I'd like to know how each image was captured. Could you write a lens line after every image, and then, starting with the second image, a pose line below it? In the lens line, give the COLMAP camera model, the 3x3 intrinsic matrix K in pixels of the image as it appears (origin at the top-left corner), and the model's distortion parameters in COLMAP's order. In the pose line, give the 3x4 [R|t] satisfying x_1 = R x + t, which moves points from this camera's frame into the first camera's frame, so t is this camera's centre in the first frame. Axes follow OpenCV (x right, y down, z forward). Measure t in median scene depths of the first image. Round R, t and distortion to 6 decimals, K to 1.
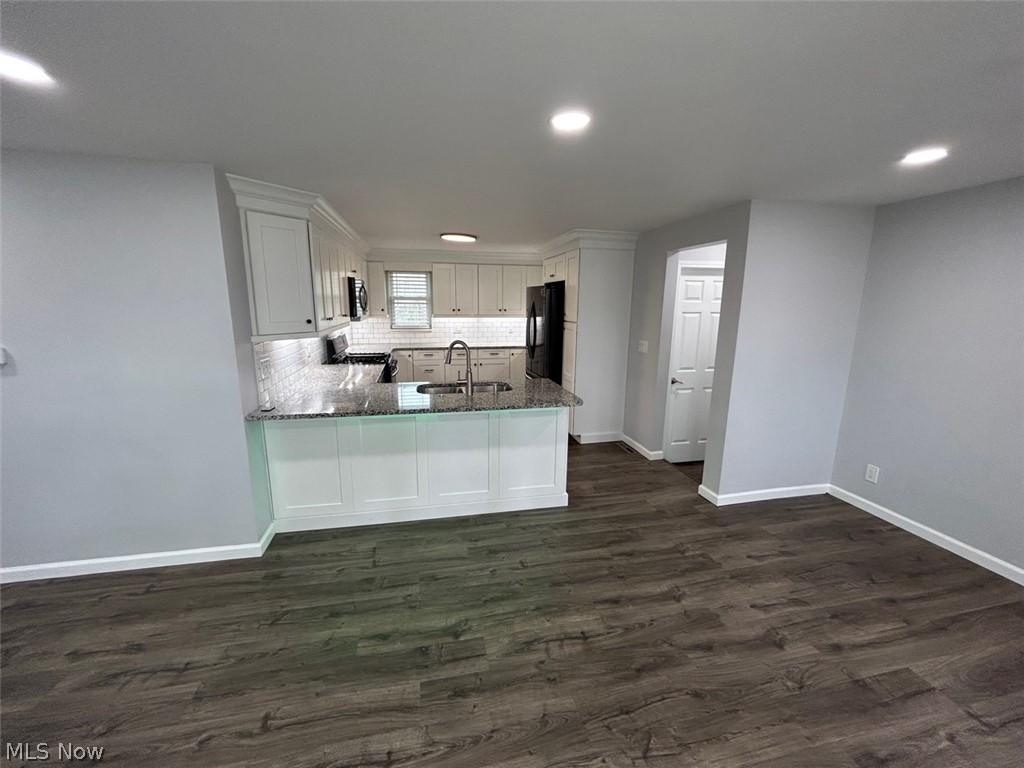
lens RADIAL K [[415.9, 0, 512.9], [0, 415.9, 381.5], [0, 0, 1]] dist [0.001373, -0.000172]
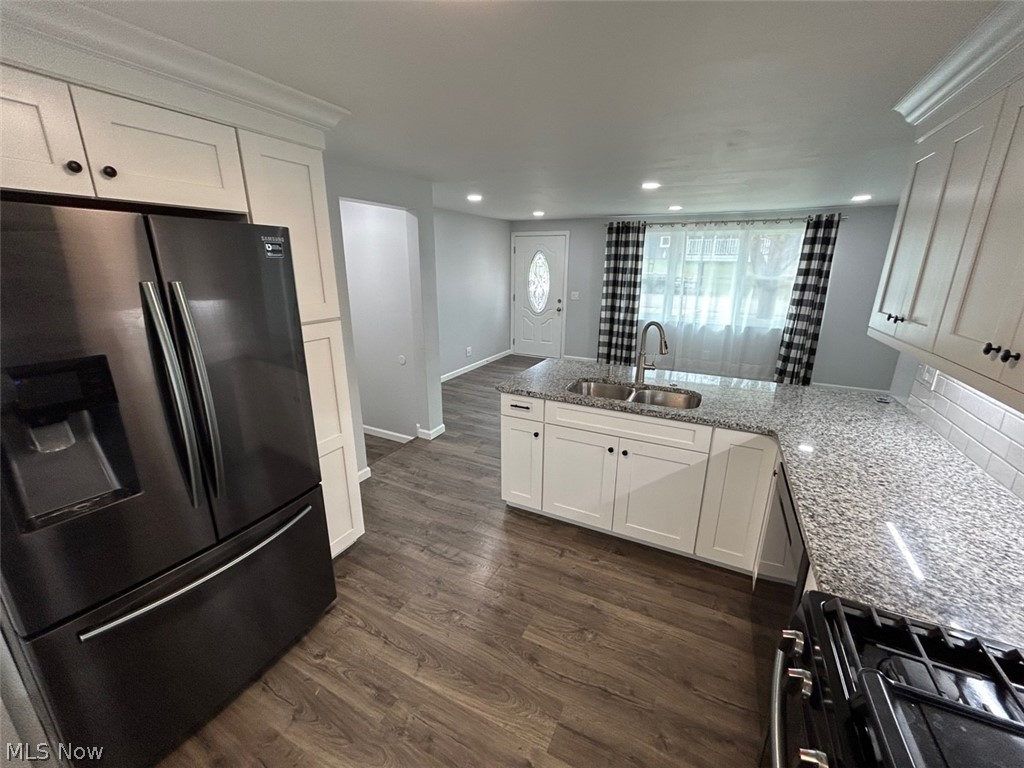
lens RADIAL K [[415.9, 0, 512.9], [0, 415.9, 381.5], [0, 0, 1]] dist [0.001373, -0.000172]
pose [[-0.776379, -0.185471, 0.602359, -0.433939], [0.108174, 0.902327, 0.417259, -0.367949], [-0.620914, 0.389110, -0.680485, 1.786583]]
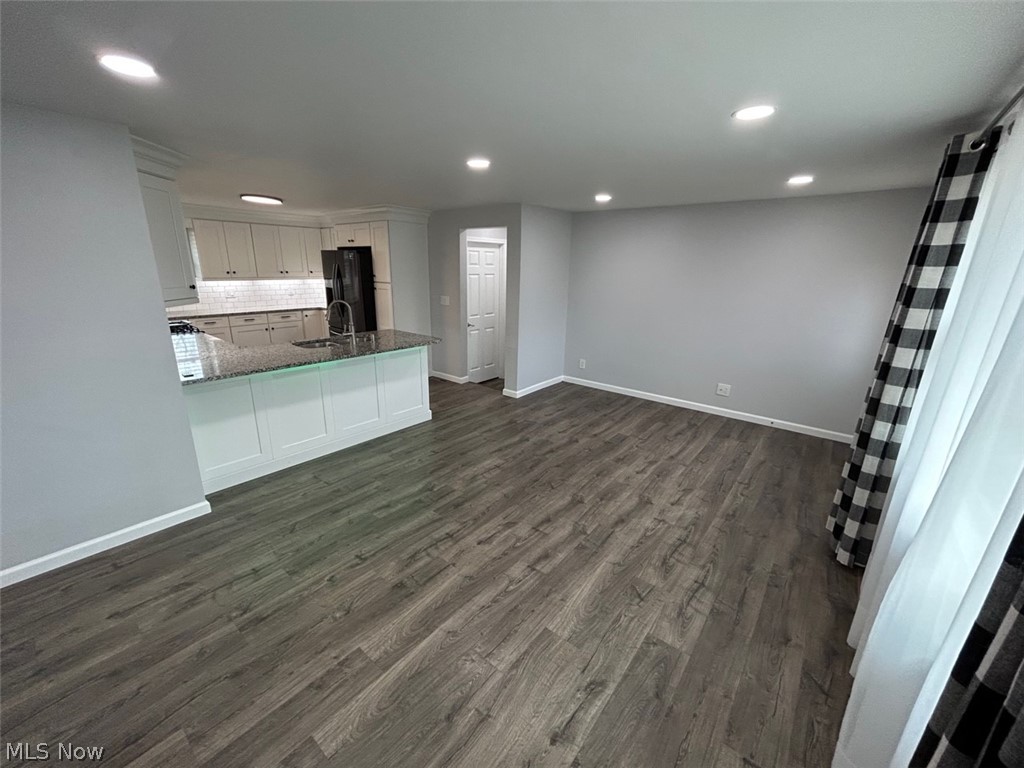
lens RADIAL K [[410.4, 0, 514.5], [0, 410.4, 382.5], [0, 0, 1]] dist [-0.002274, -0.000264]
pose [[0.779942, -0.165177, 0.603662, -0.486534], [0.105210, 0.985421, 0.133702, 0.030316], [-0.616945, -0.040768, 0.785949, -0.243836]]
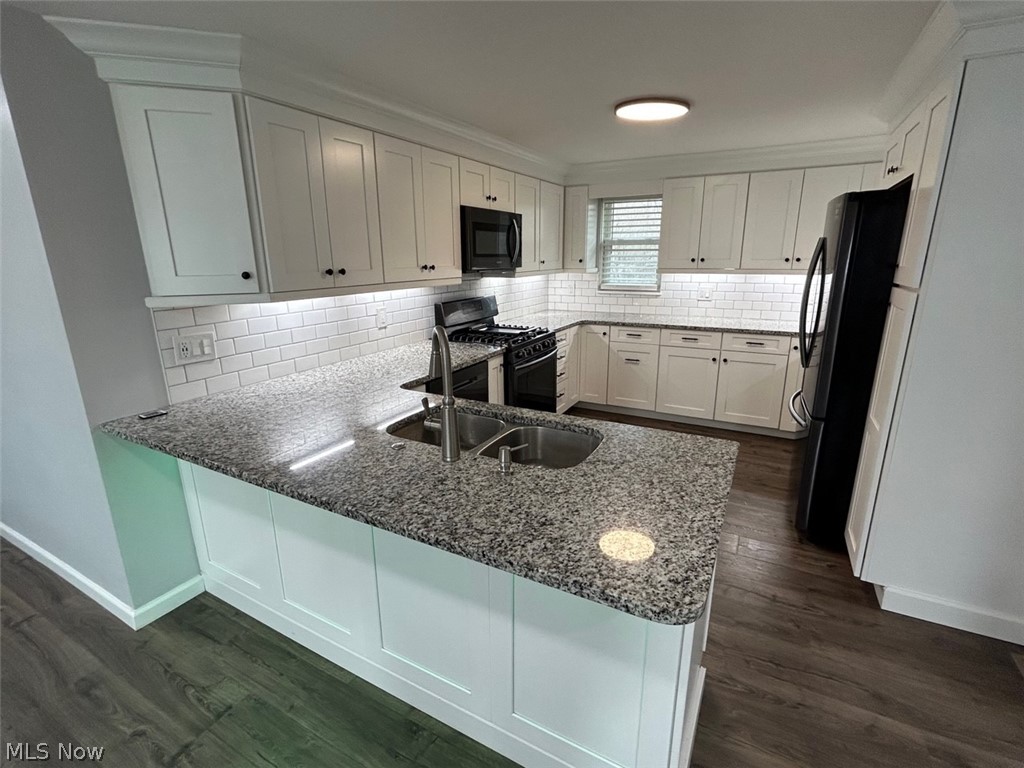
lens RADIAL K [[483.3, 0, 512.0], [0, 483.3, 384.0], [0, 0, 1]] dist [-0.000320, -0.000251]
pose [[0.760035, 0.154485, -0.631254, 0.237753], [-0.108766, 0.987873, 0.110804, -0.103105], [0.640716, -0.015556, 0.767620, 0.674182]]
